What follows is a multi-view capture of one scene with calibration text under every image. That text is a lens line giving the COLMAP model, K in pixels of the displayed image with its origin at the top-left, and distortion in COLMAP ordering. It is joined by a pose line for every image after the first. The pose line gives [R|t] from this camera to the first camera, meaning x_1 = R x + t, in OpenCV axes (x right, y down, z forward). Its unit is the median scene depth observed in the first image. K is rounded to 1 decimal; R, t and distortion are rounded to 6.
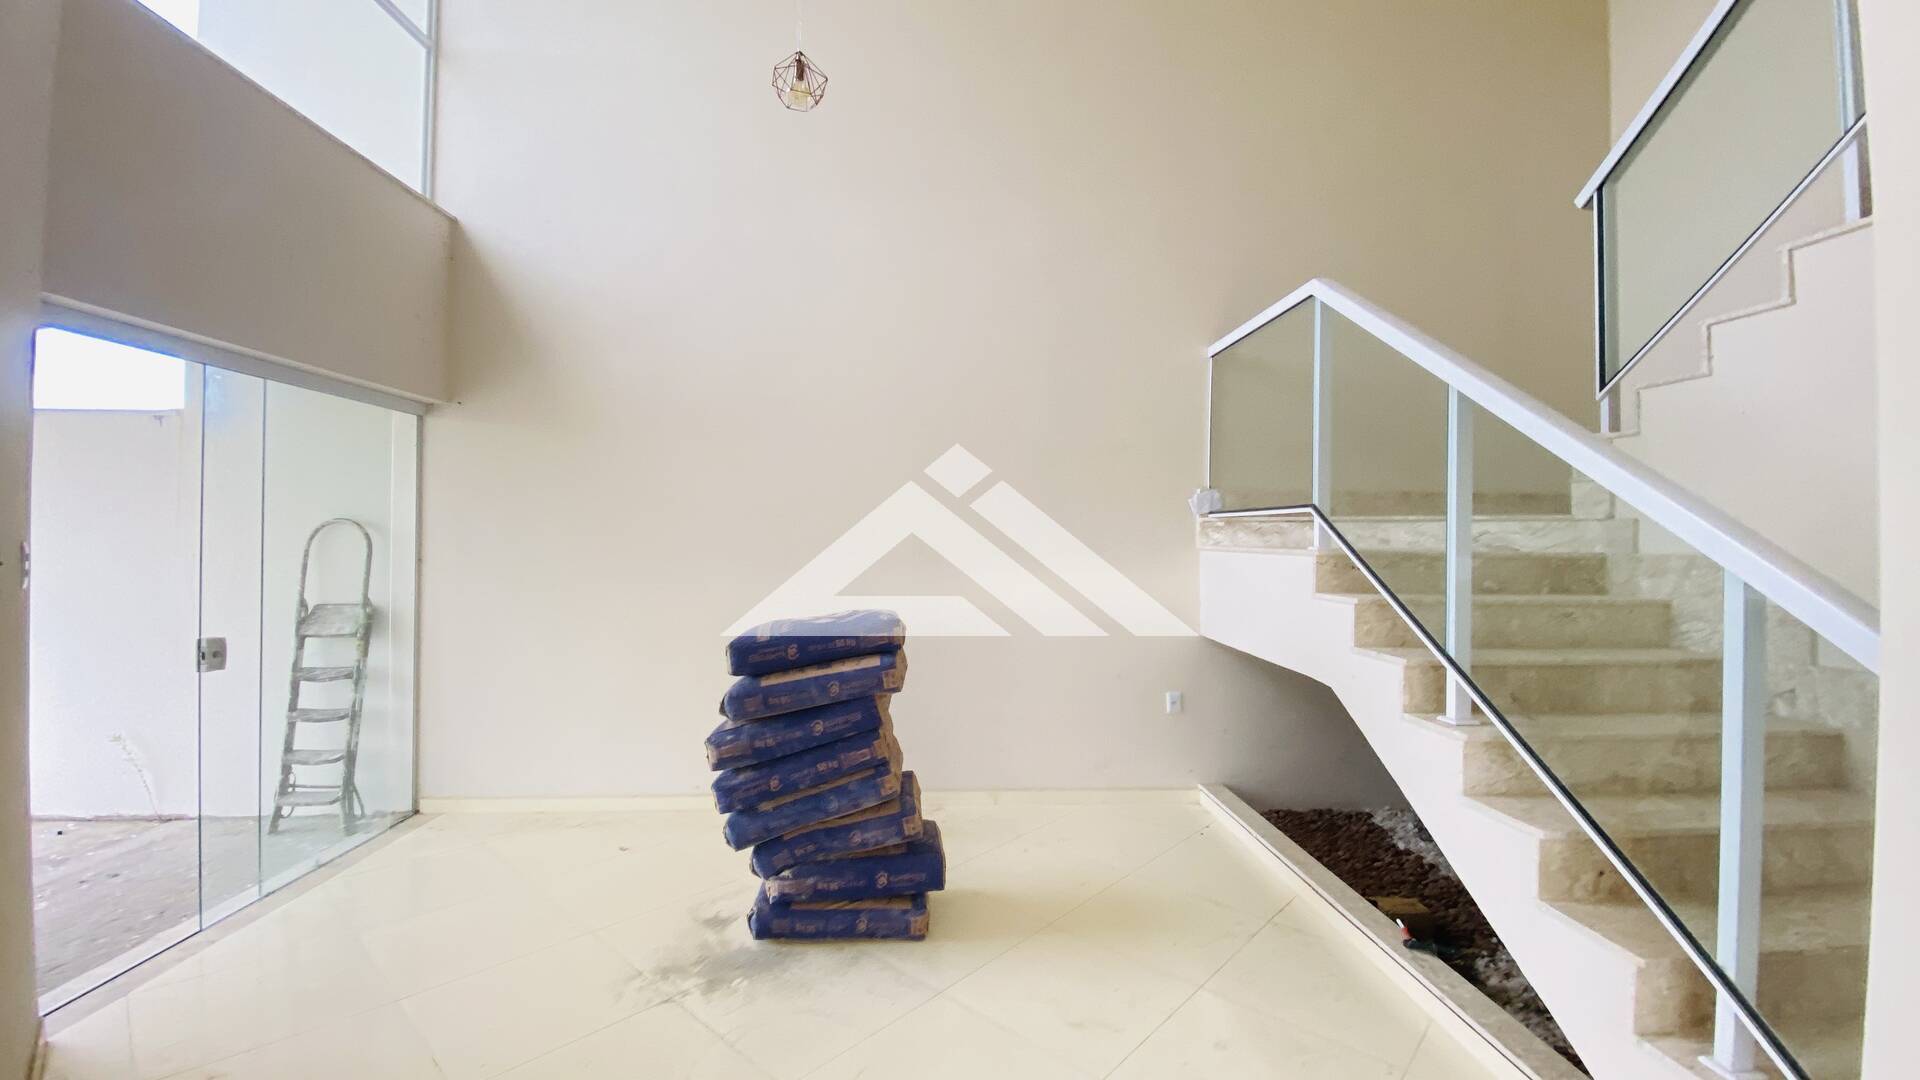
lens RADIAL K [[775.2, 0, 951.8], [0, 775.2, 531.9], [0, 0, 1]] dist [0.034271, -0.028518]
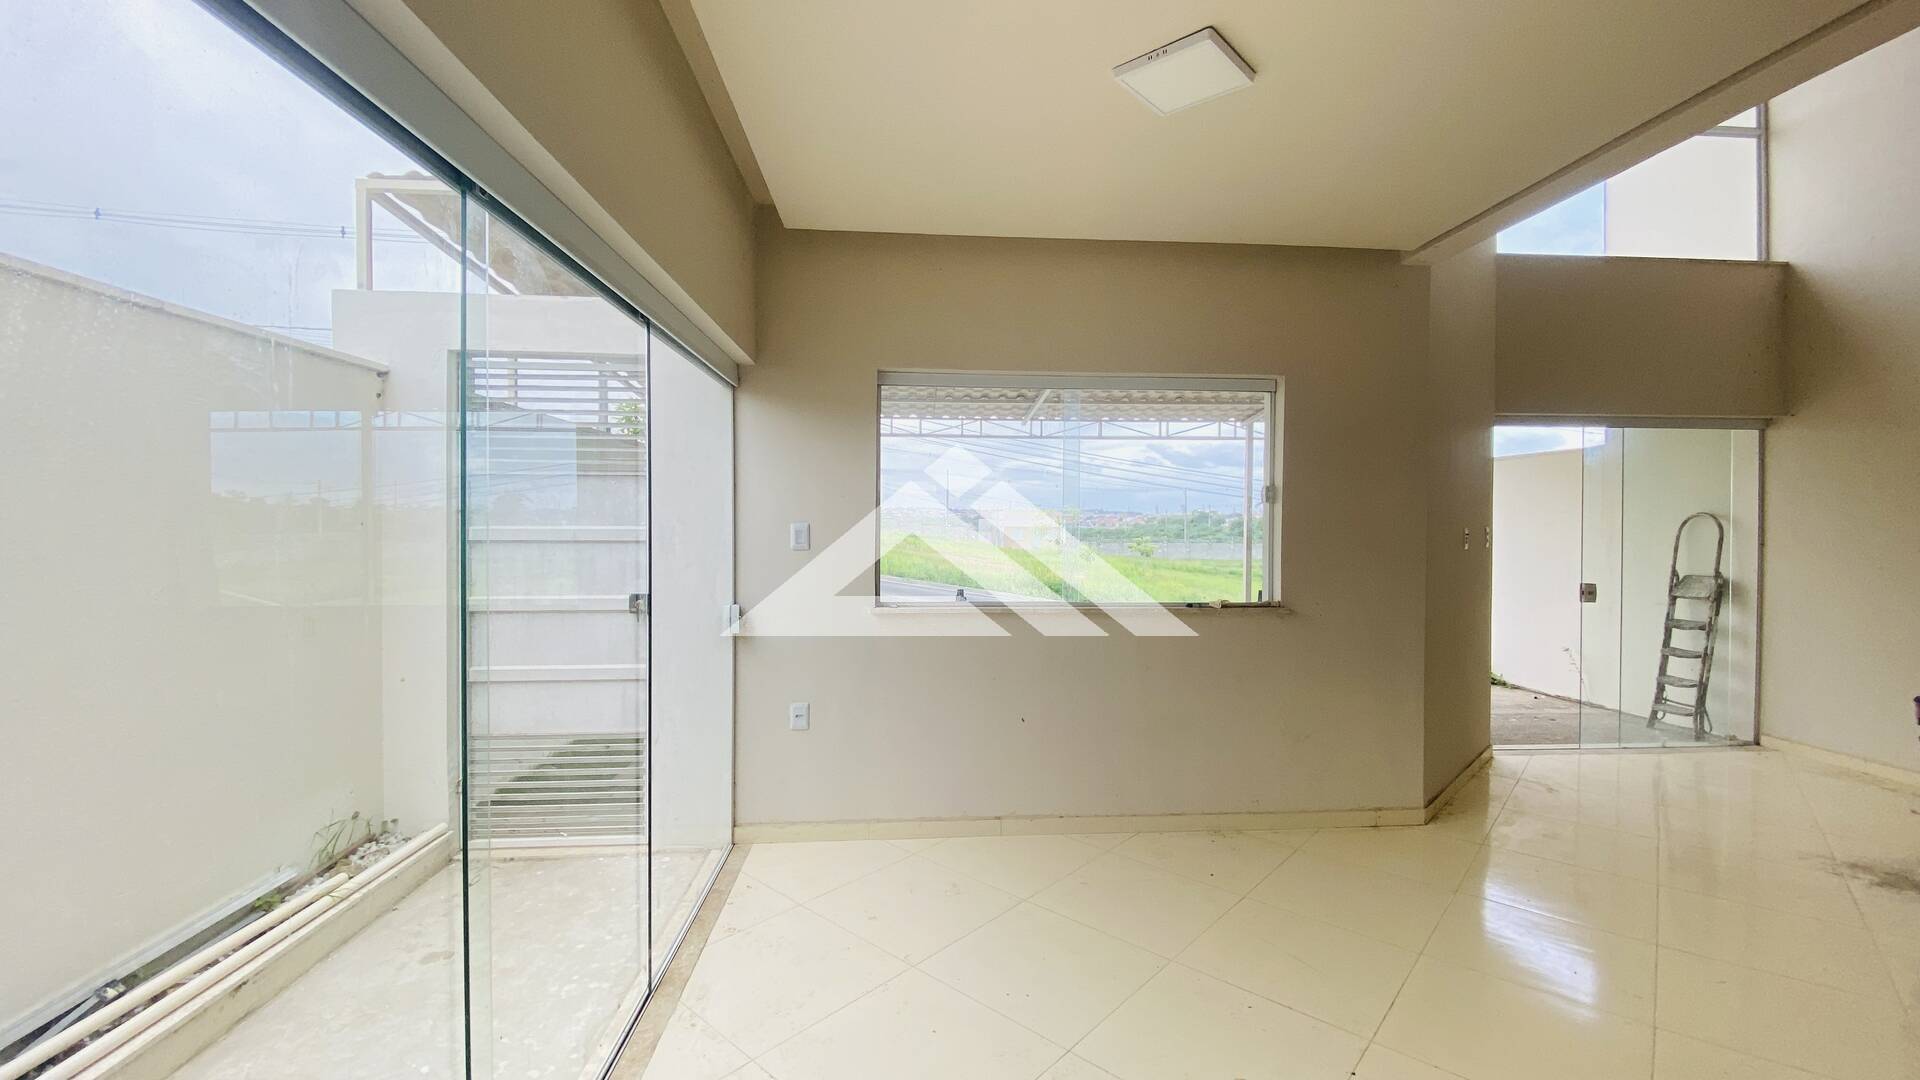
lens RADIAL K [[775.2, 0, 951.8], [0, 775.2, 531.9], [0, 0, 1]] dist [0.034271, -0.028518]
pose [[0.007309, 0.002053, -0.999971, 0.575251], [0.003865, 0.999990, 0.002082, 0.008471], [0.999966, -0.003880, 0.007301, -0.315899]]
